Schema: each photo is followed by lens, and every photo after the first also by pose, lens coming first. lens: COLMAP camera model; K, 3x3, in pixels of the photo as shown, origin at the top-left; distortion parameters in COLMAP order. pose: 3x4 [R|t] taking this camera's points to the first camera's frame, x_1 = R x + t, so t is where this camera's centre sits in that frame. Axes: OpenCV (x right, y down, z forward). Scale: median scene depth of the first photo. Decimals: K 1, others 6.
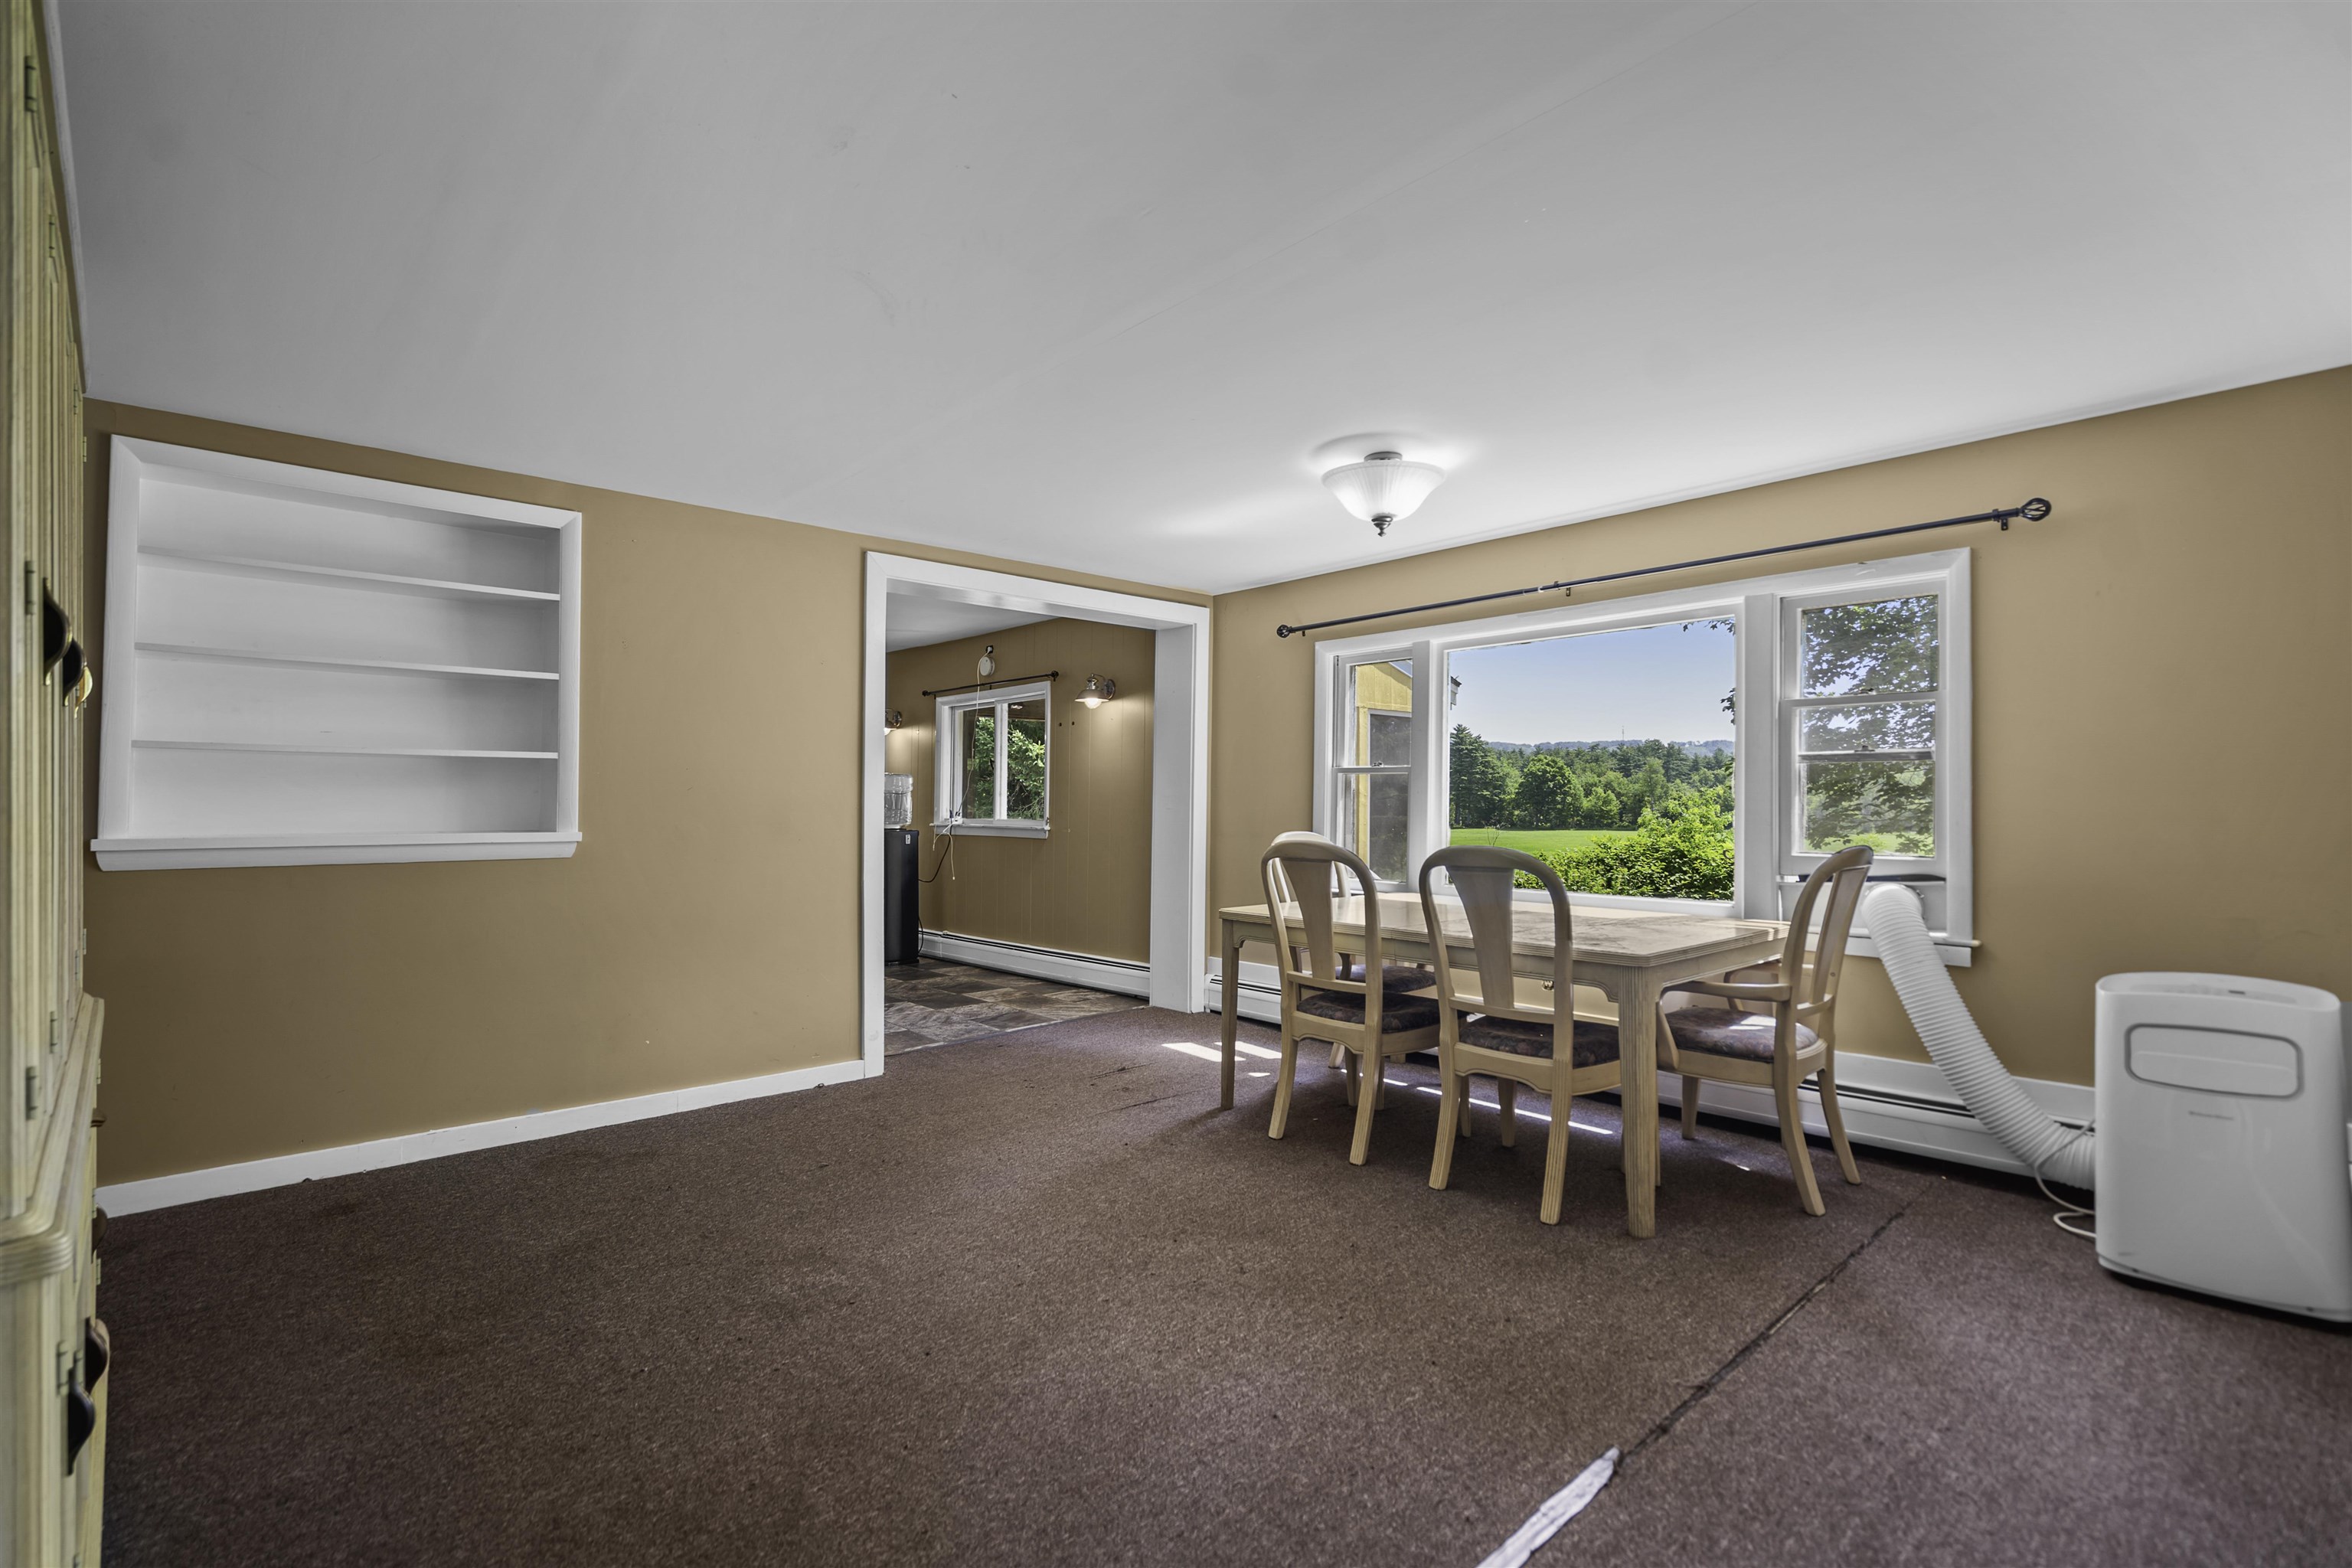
lens RADIAL K [[1080.2, 0, 1172.7], [0, 1080.2, 785.0], [0, 0, 1]] dist [-0.000628, 0.000736]
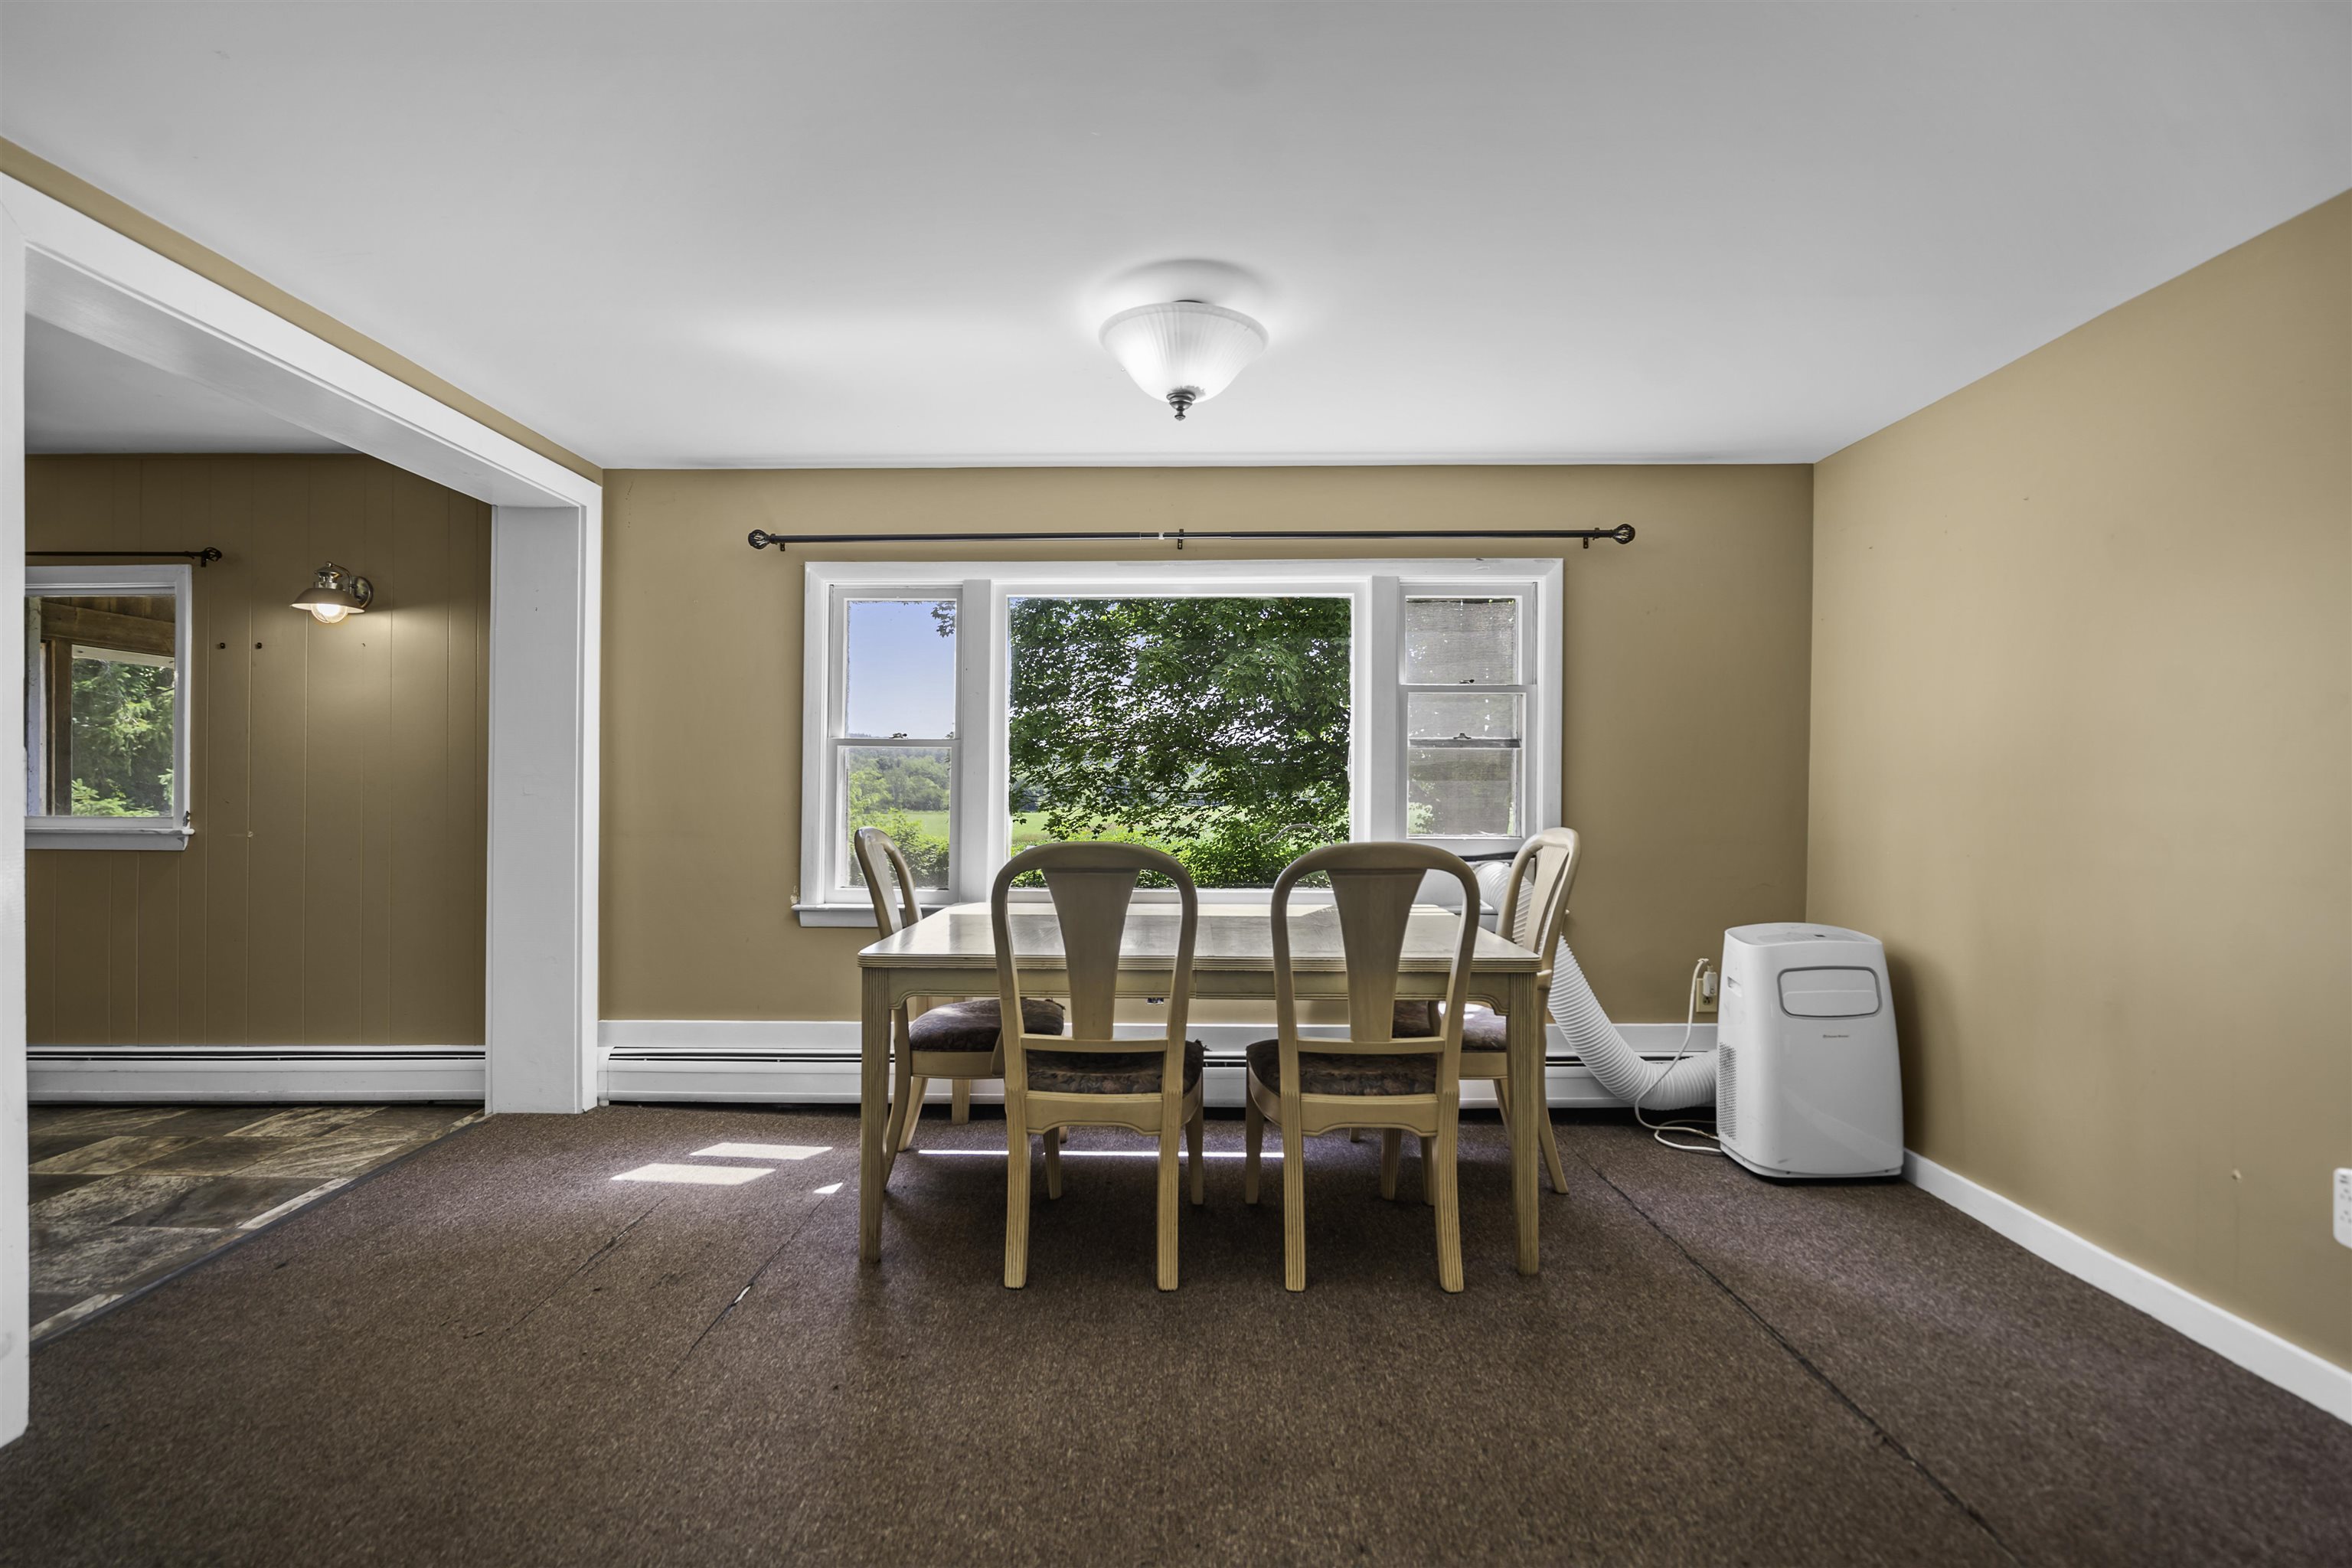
lens RADIAL K [[1080.2, 0, 1175.4], [0, 1080.2, 797.0], [0, 0, 1]] dist [-0.000628, 0.000736]
pose [[0.685793, -0.005466, 0.727776, -0.298892], [-0.013002, 0.999720, 0.019761, 0.008394], [-0.727681, -0.023014, 0.685530, 0.440412]]
